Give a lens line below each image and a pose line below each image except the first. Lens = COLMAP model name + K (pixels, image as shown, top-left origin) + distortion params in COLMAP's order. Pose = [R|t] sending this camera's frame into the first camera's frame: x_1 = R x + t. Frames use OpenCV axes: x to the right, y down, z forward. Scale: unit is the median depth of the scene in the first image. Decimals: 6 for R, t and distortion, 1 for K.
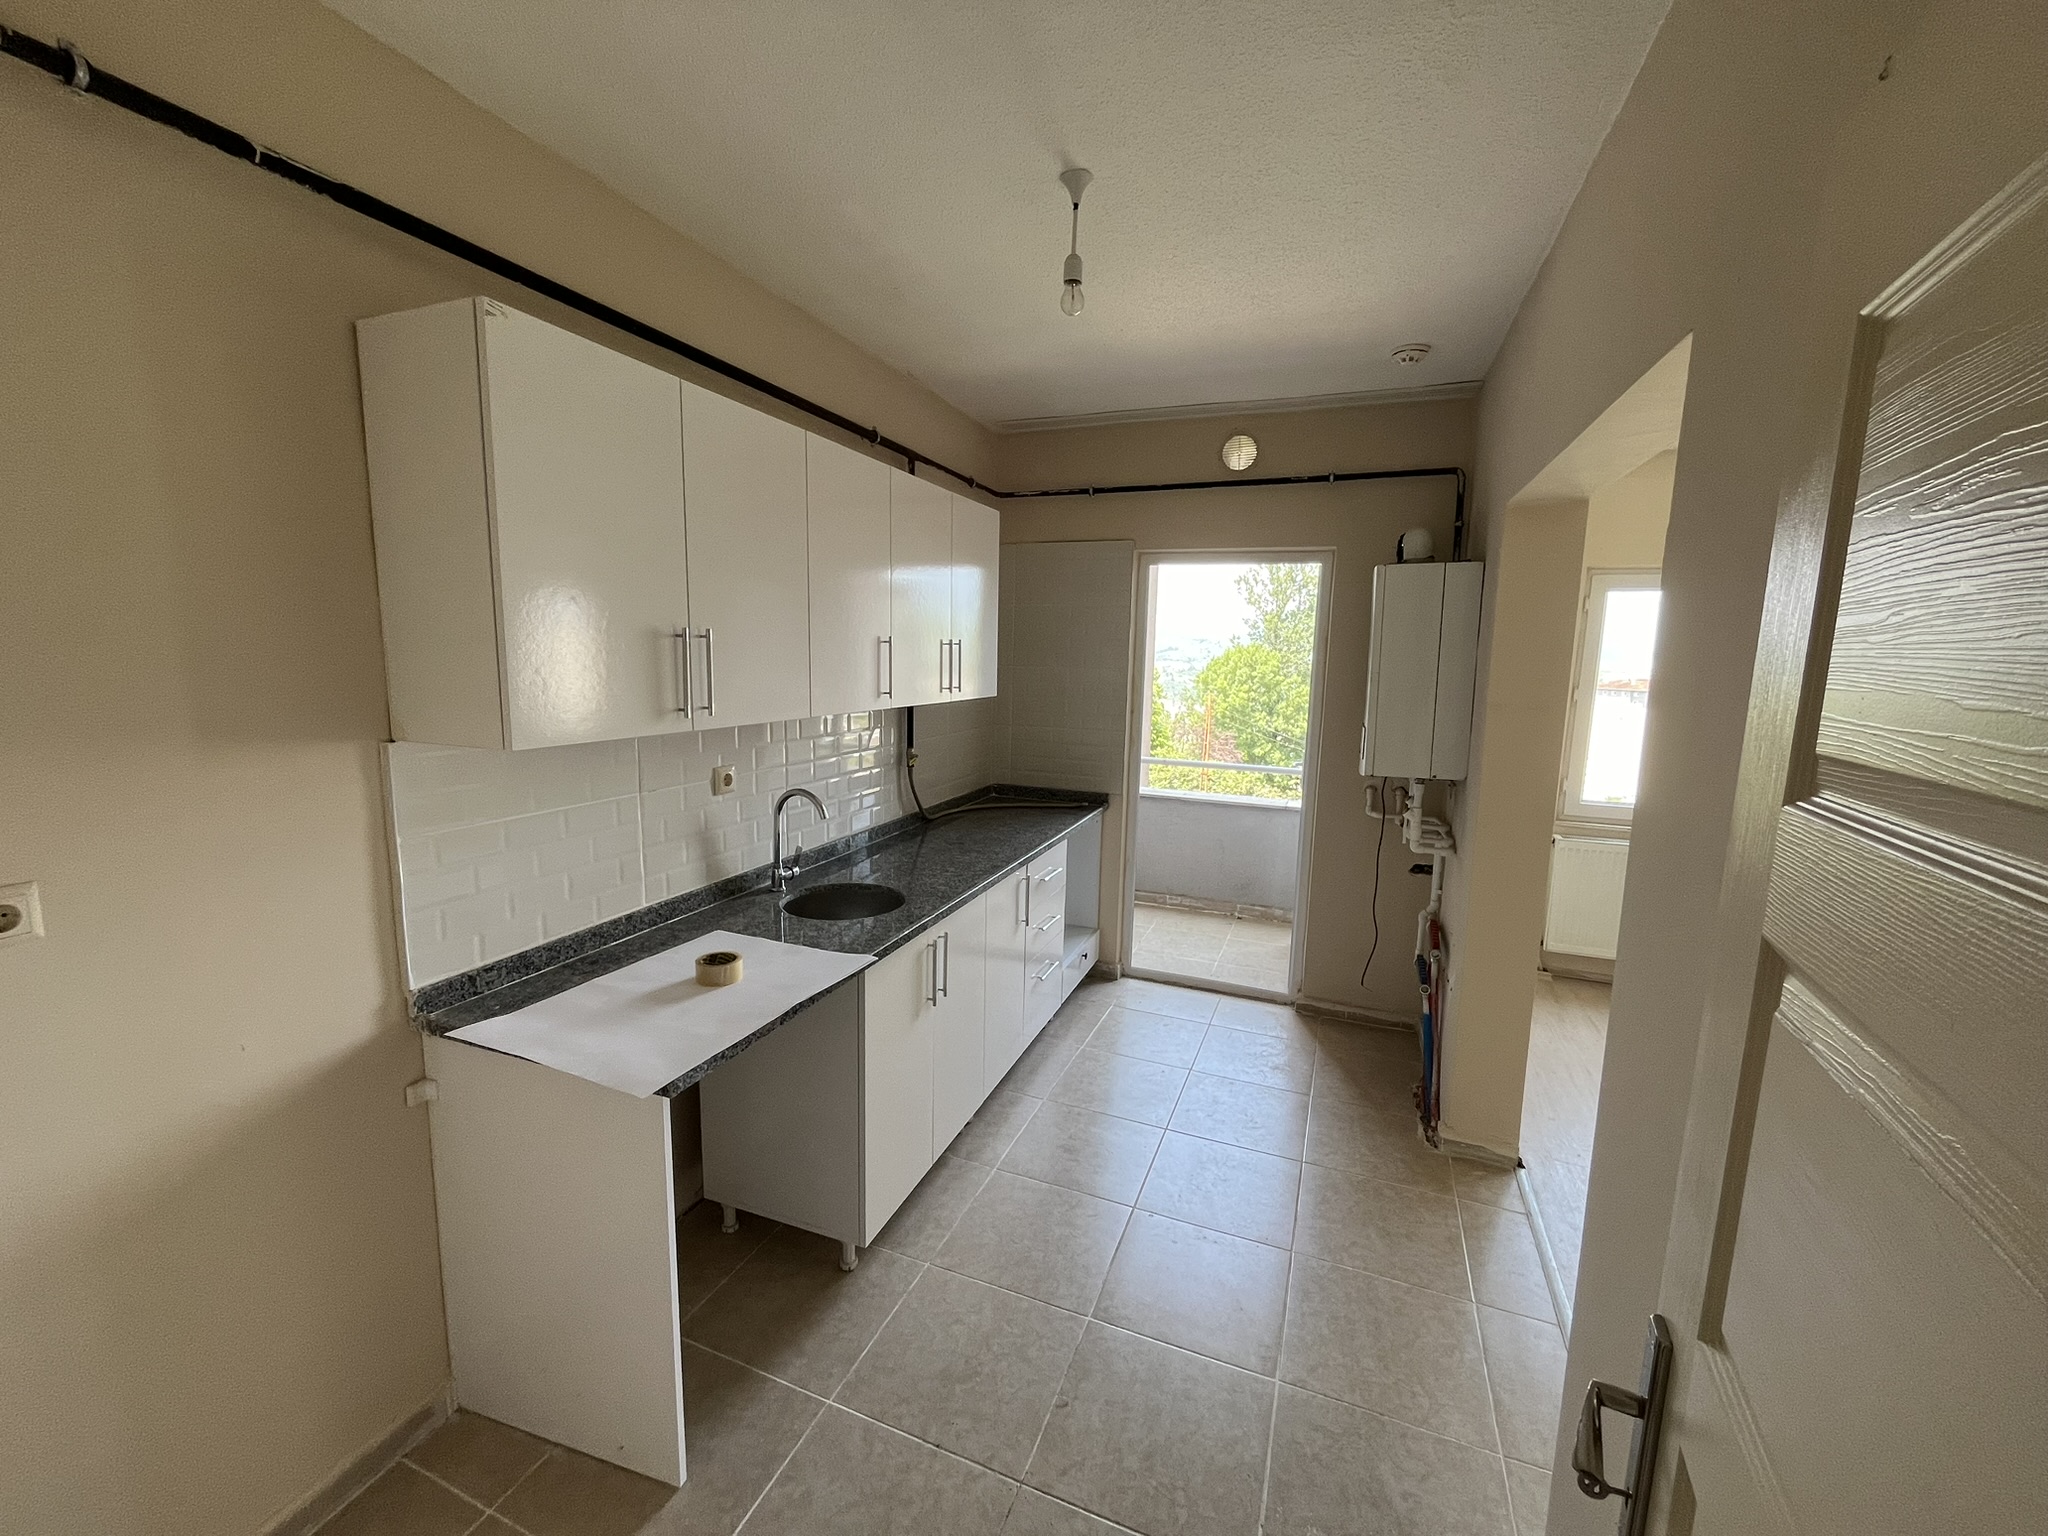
lens RADIAL K [[825.6, 0, 1016.7], [0, 825.6, 770.5], [0, 0, 1]] dist [0.001517, -0.003266]
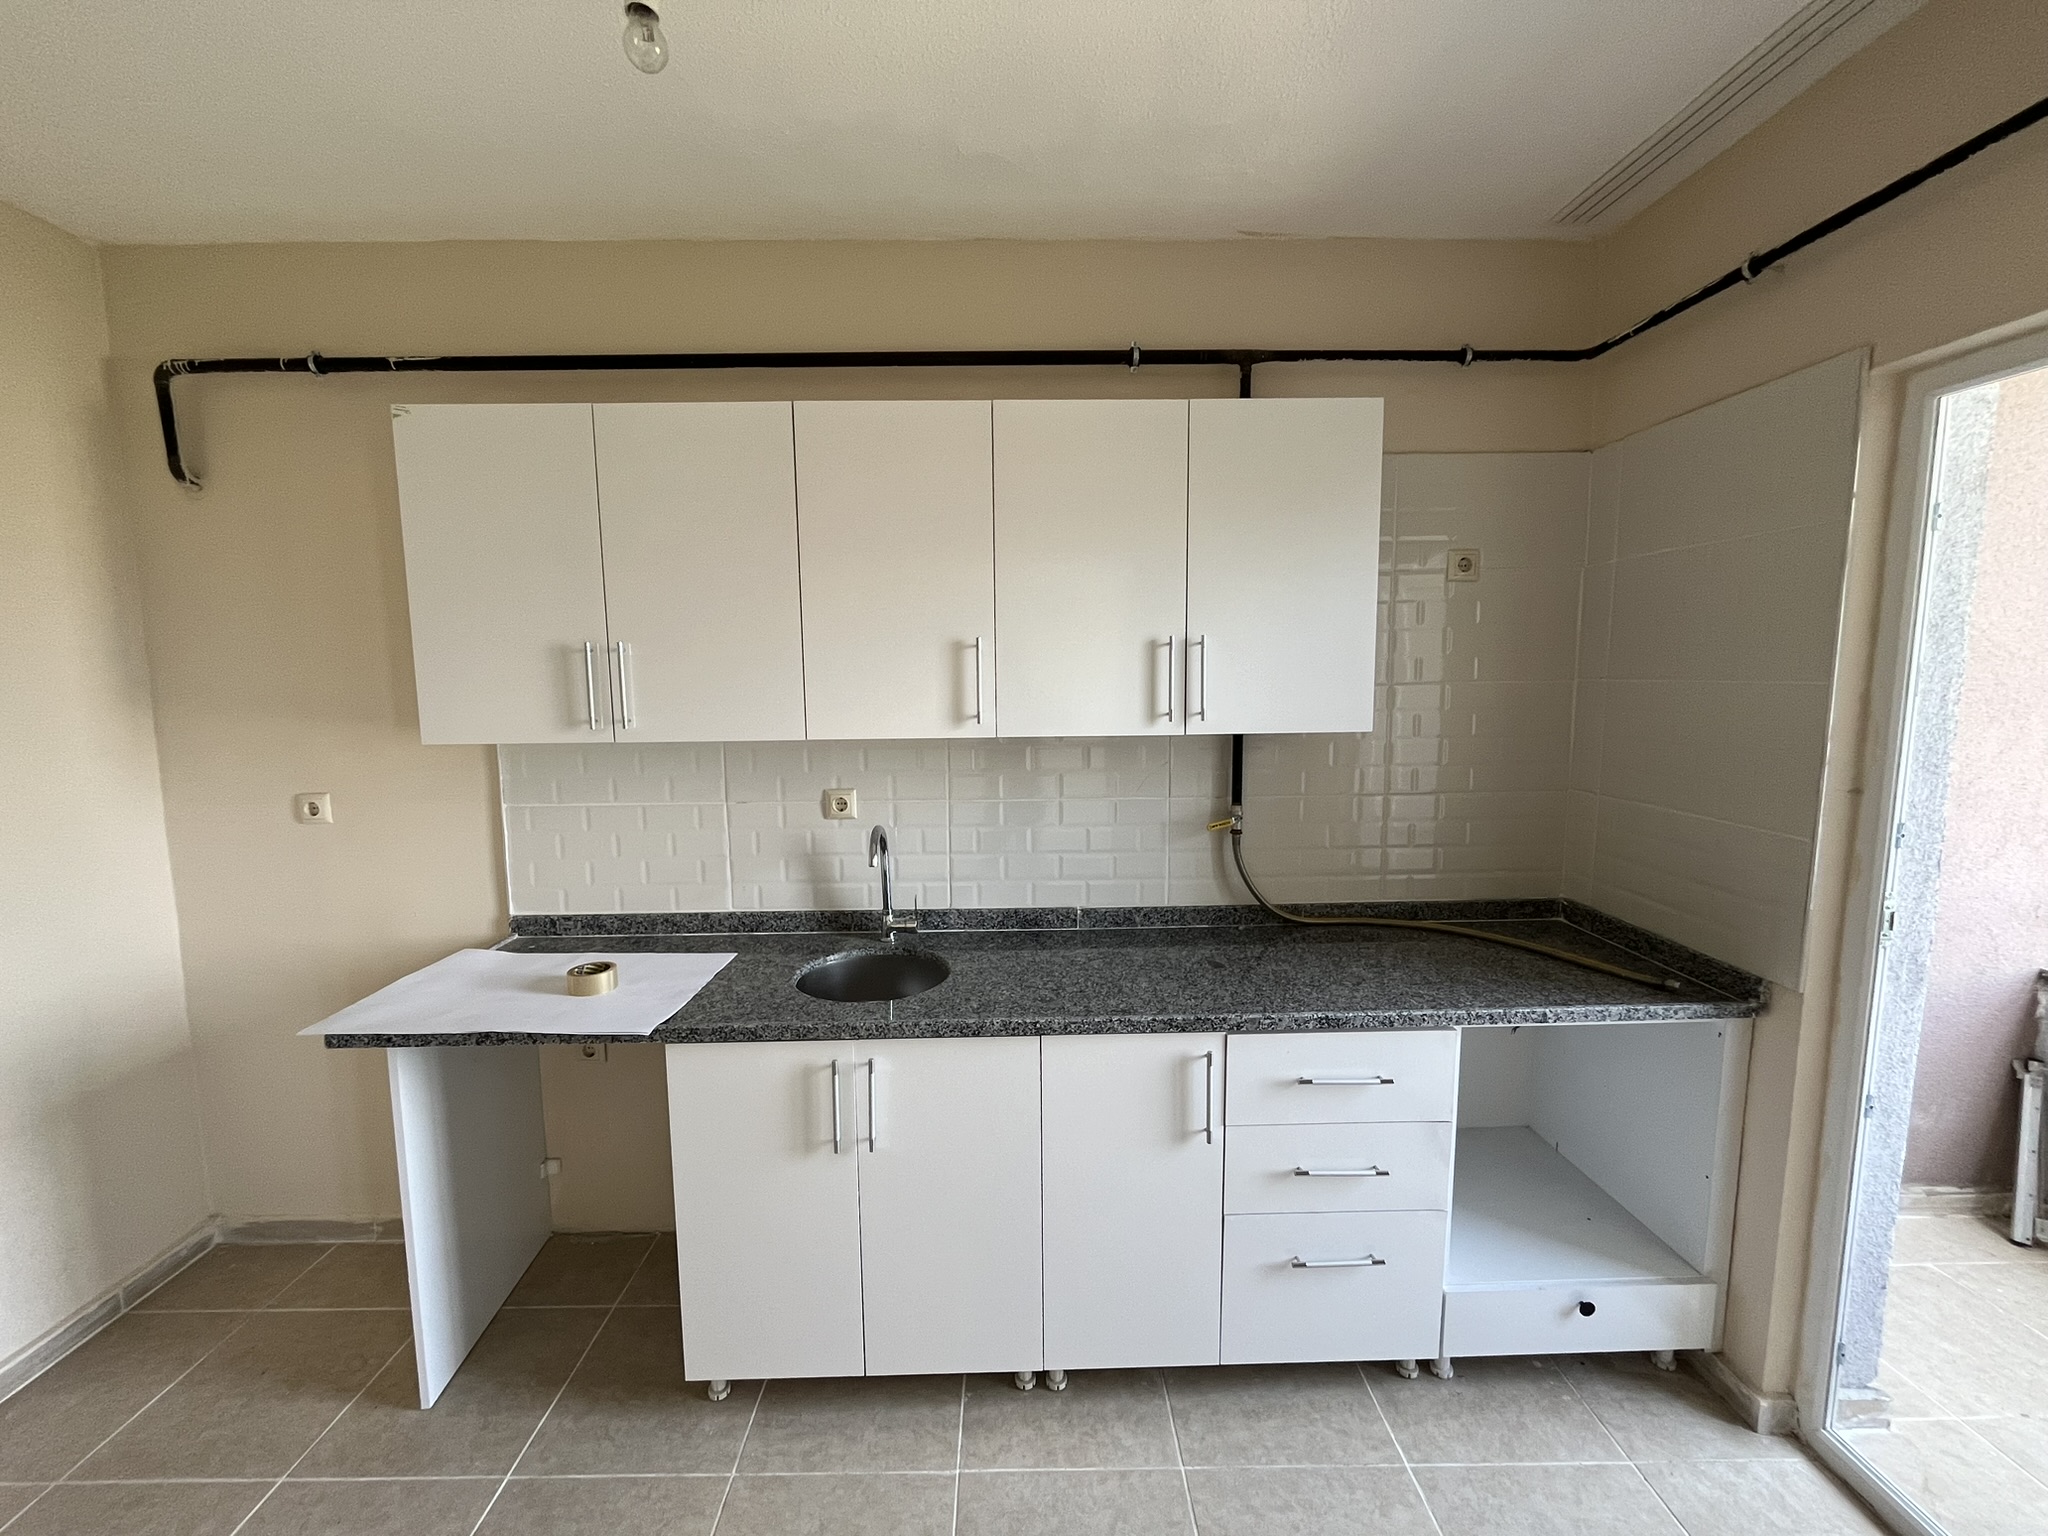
lens RADIAL K [[828.3, 0, 1018.5], [0, 828.3, 770.2], [0, 0, 1]] dist [-0.000848, -0.000270]
pose [[0.388341, 0.080357, -0.918005, 0.577969], [-0.114220, 0.992706, 0.038577, -0.085423], [0.914410, 0.089874, 0.394687, 0.814042]]
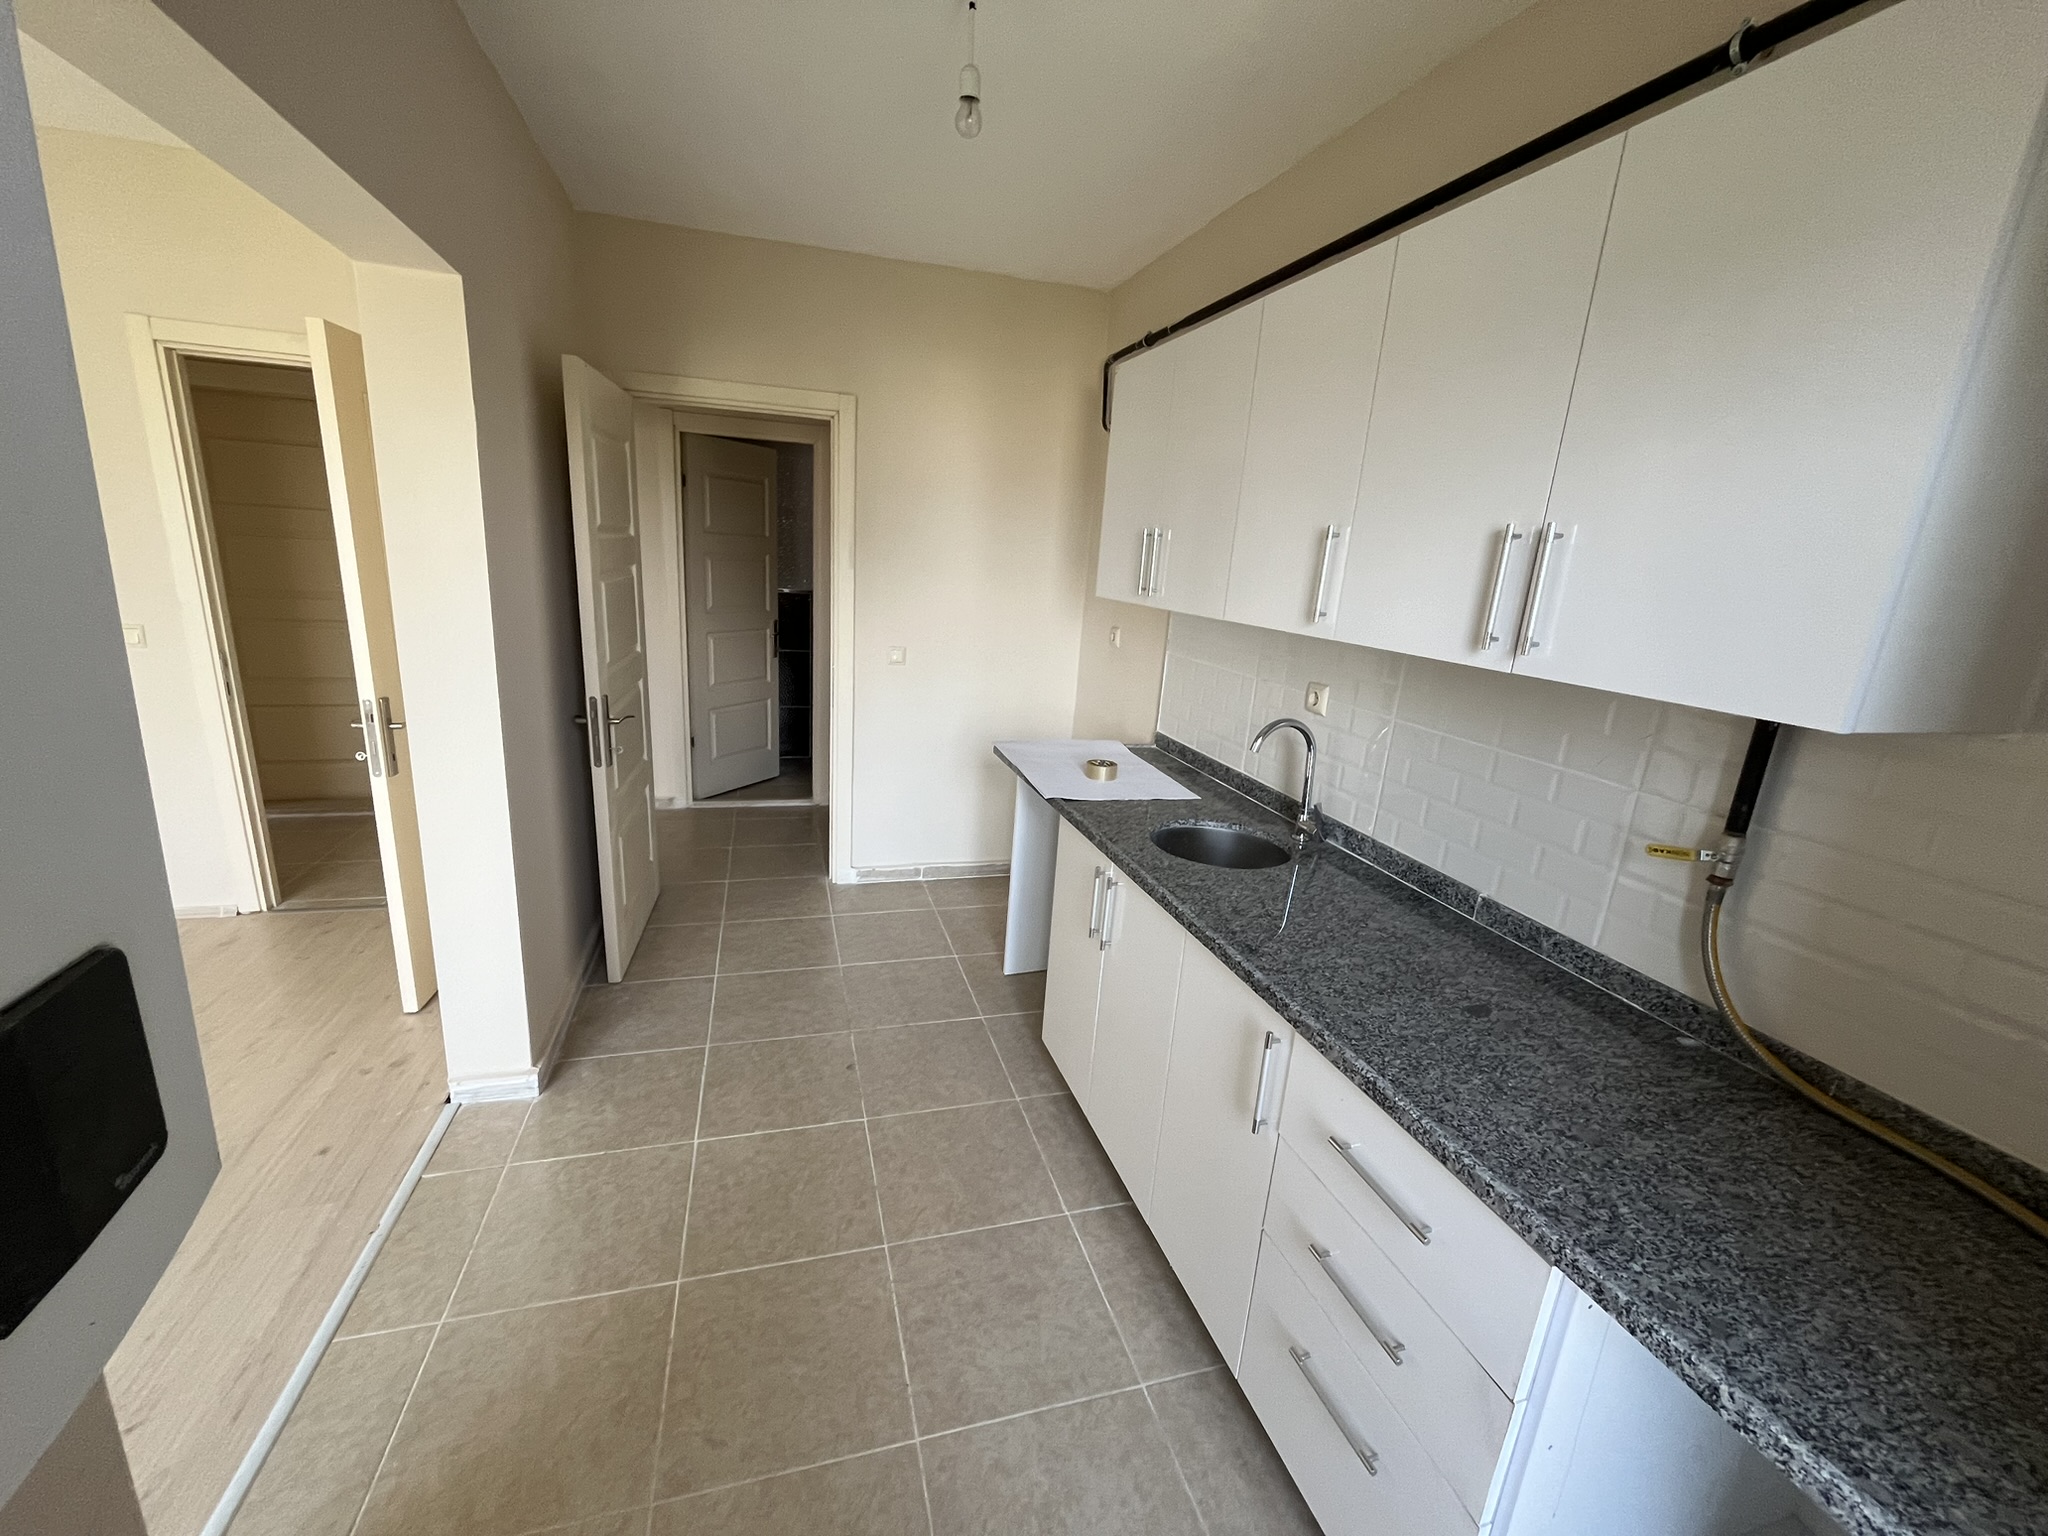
lens RADIAL K [[834.5, 0, 1019.4], [0, 834.5, 769.4], [0, 0, 1]] dist [0.000195, -0.000145]
pose [[-0.779530, 0.089569, -0.619928, 0.503480], [-0.169646, 0.922540, 0.346613, -0.185669], [0.602954, 0.375364, -0.703952, 1.496983]]
